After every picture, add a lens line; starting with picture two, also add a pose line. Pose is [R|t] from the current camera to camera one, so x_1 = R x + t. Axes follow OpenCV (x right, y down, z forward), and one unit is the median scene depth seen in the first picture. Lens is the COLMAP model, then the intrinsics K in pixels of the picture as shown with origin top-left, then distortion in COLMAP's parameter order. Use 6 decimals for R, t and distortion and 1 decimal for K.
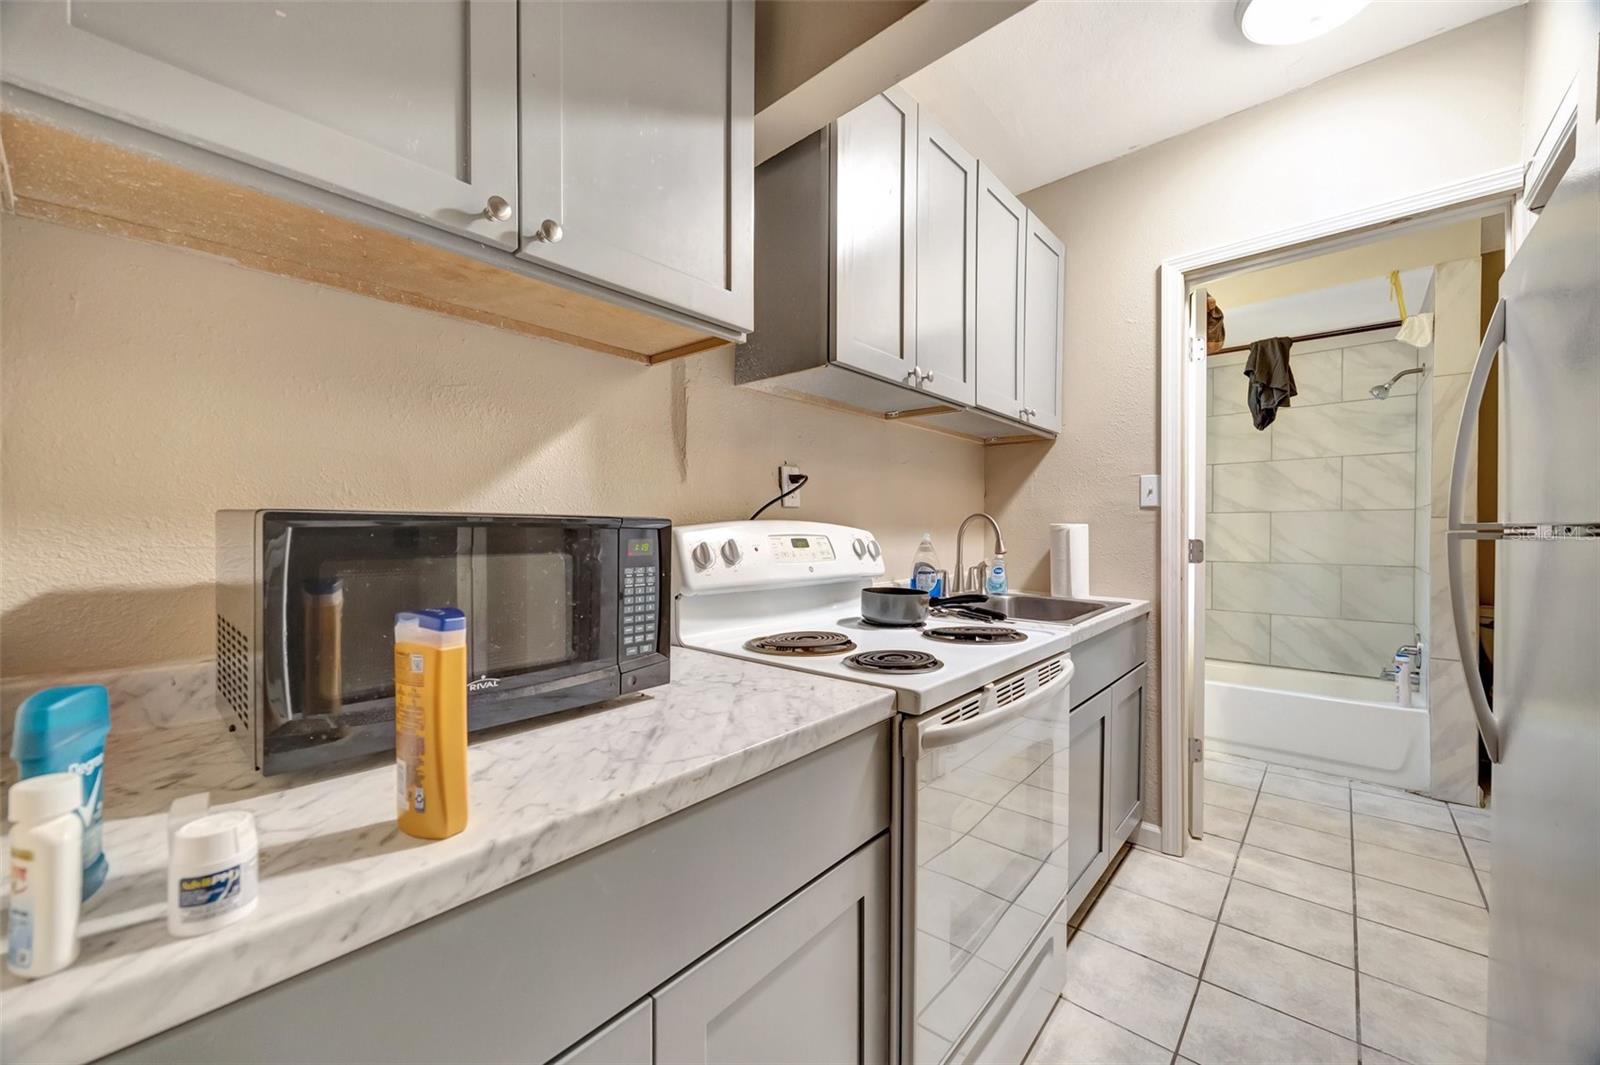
lens RADIAL K [[611.1, 0, 795.7], [0, 611.1, 539.5], [0, 0, 1]] dist [0.000717, -0.000065]
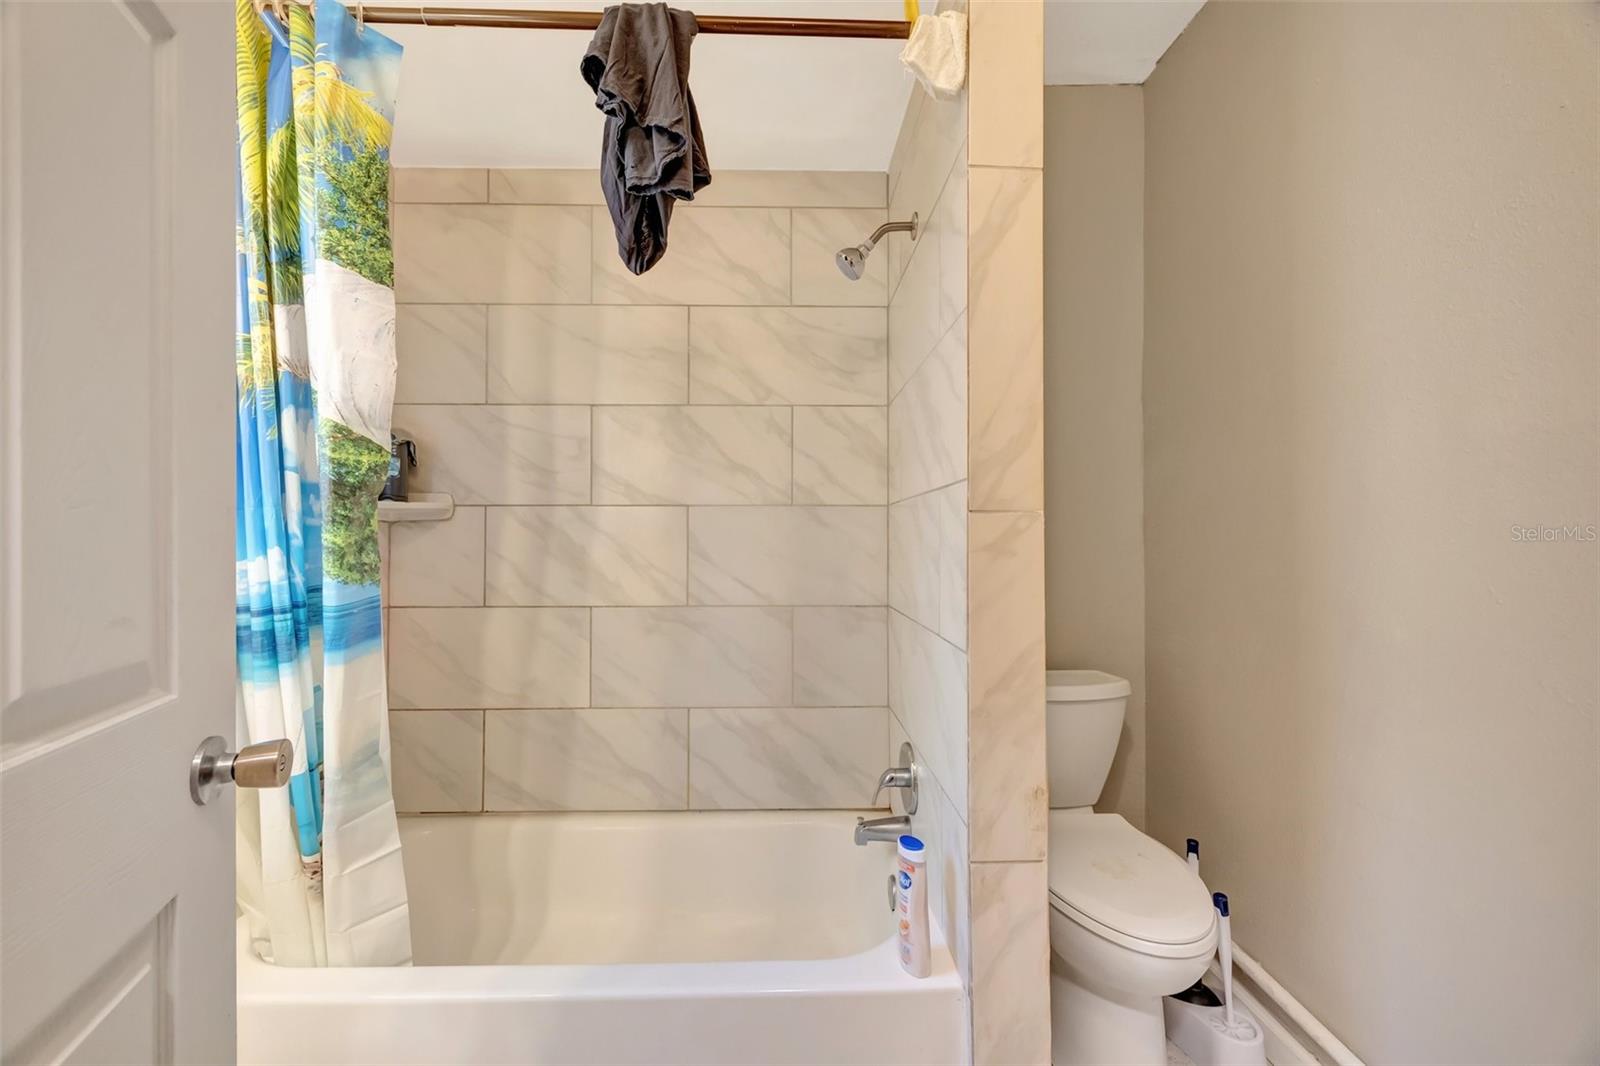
lens RADIAL K [[611.1, 0, 795.7], [0, 611.1, 540.0], [0, 0, 1]] dist [0.000717, -0.000065]
pose [[0.726759, 0.001109, 0.686892, 0.541952], [0.008608, 0.999905, -0.010722, -0.011579], [-0.686839, 0.013704, 0.726681, 0.626505]]
